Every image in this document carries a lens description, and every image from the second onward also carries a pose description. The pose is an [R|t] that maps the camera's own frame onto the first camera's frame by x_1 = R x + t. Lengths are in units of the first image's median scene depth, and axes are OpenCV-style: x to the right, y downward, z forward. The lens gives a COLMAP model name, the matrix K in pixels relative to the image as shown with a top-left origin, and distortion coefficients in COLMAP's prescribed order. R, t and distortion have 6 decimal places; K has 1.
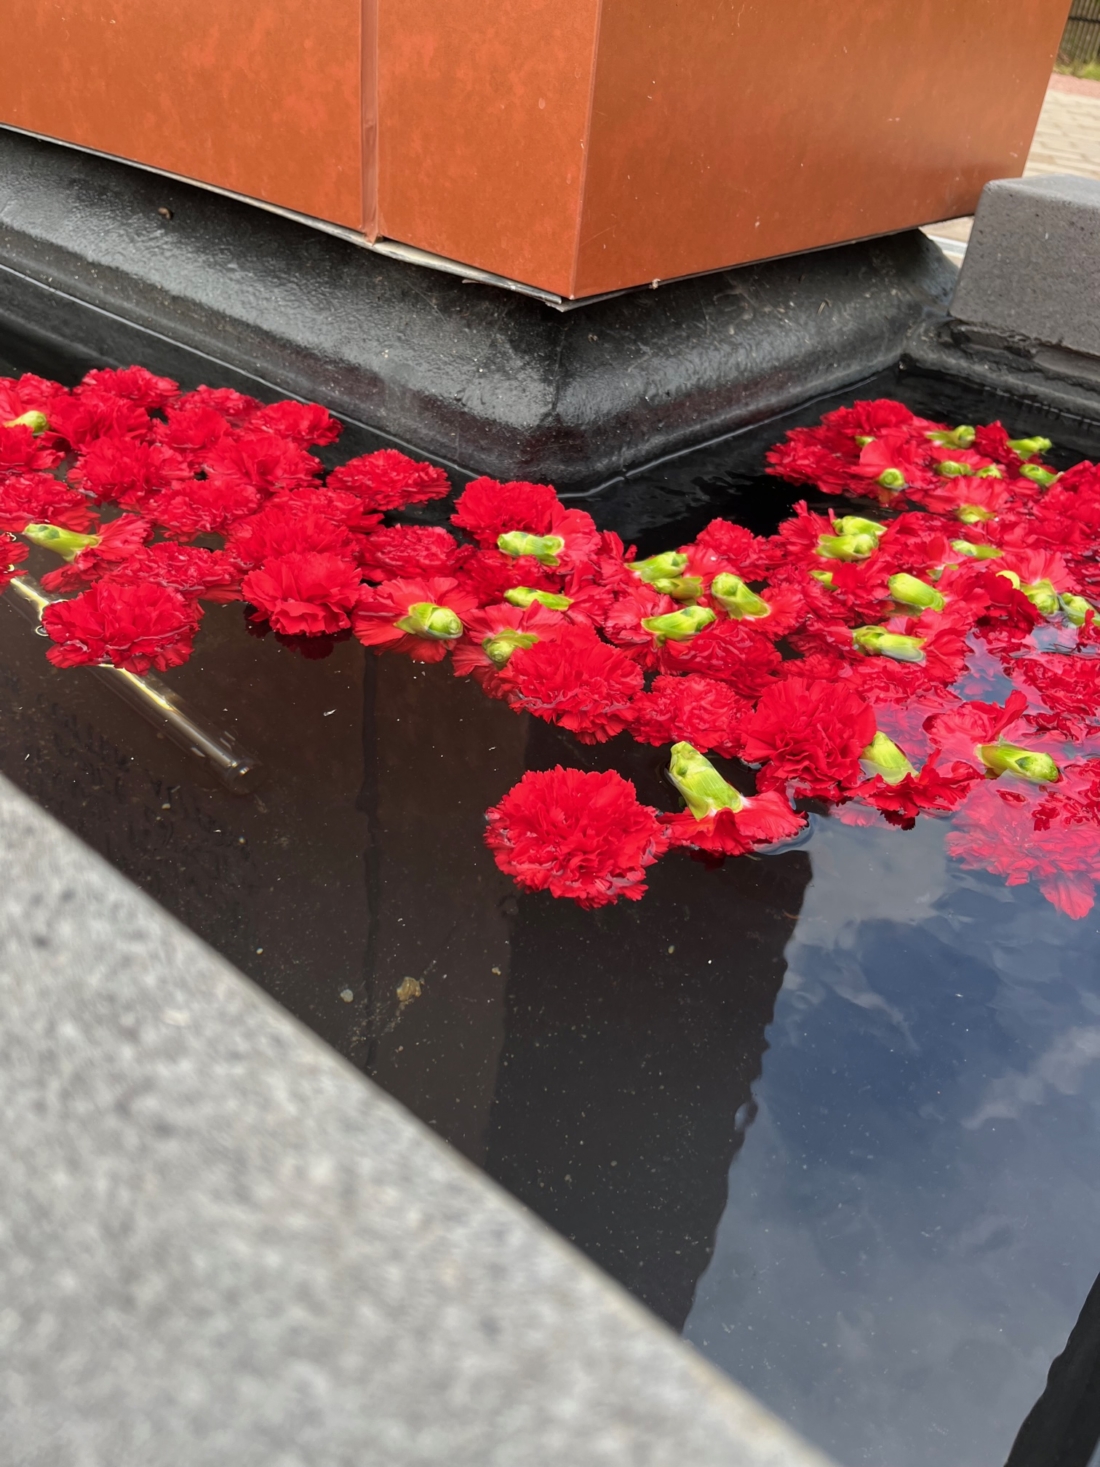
lens RADIAL K [[1125.3, 0, 550.3], [0, 1125.3, 733.8], [0, 0, 1]] dist [-0.001940, -0.001017]
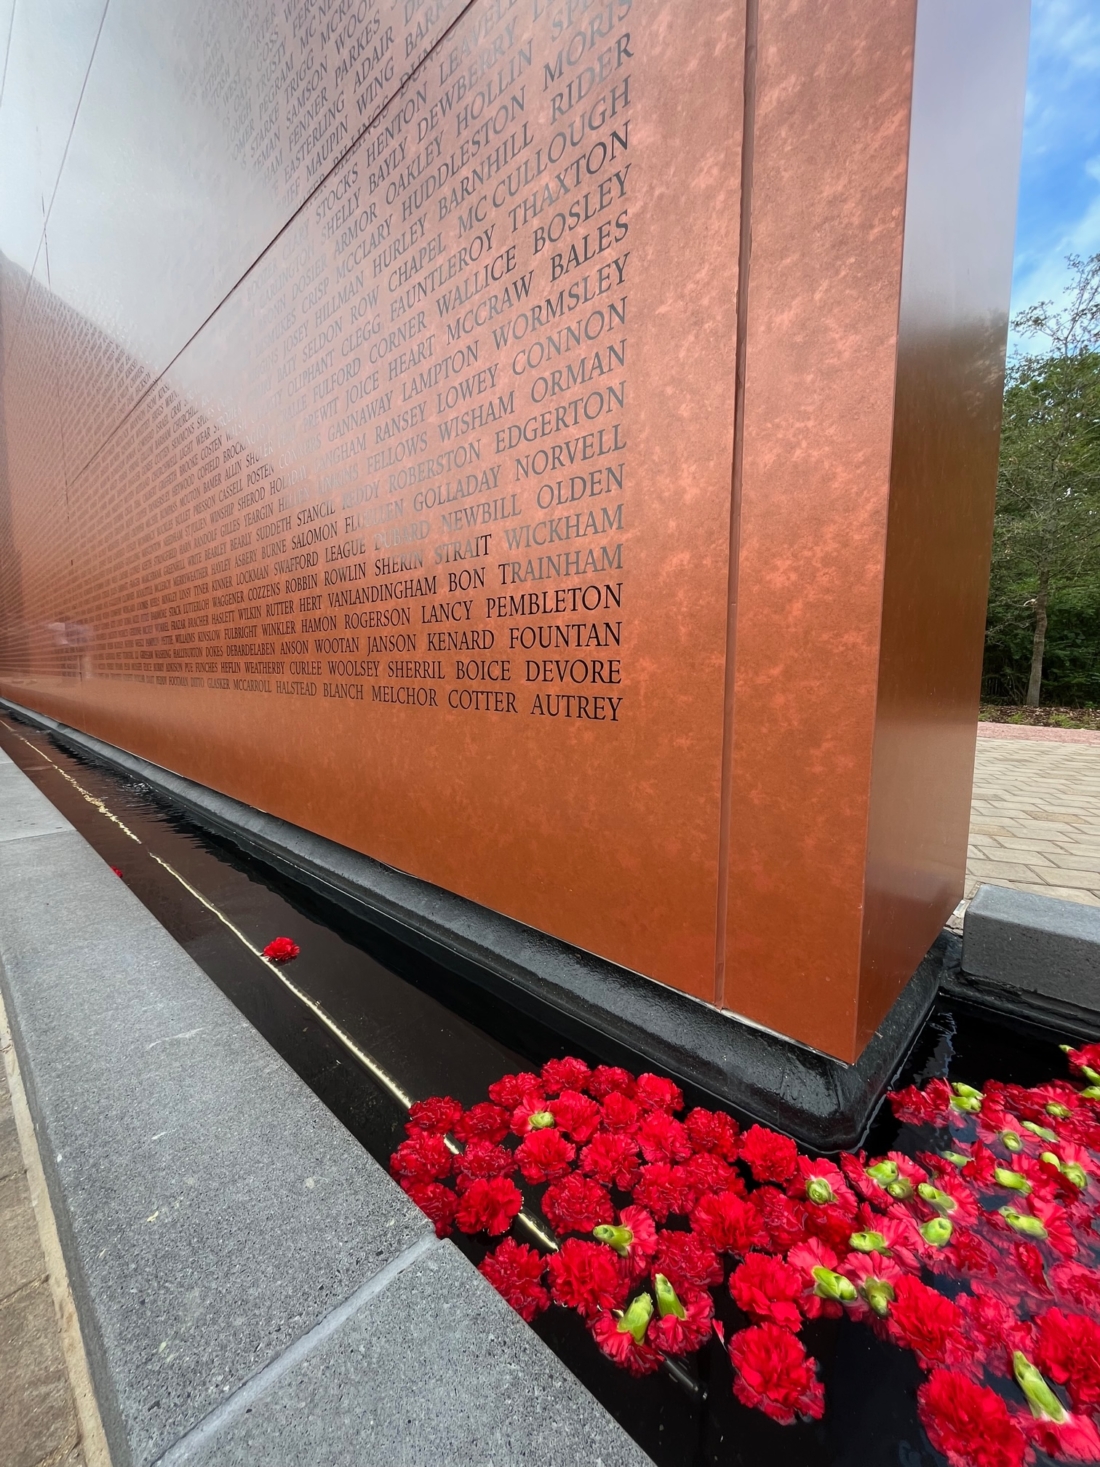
lens RADIAL K [[590.6, 0, 550.6], [0, 590.6, 731.8], [0, 0, 1]] dist [0.000038, -0.000008]
pose [[0.994061, -0.084694, -0.068340, -0.290116], [0.041902, 0.877421, -0.477888, -0.310248], [0.100437, 0.472186, 0.875758, -0.199787]]
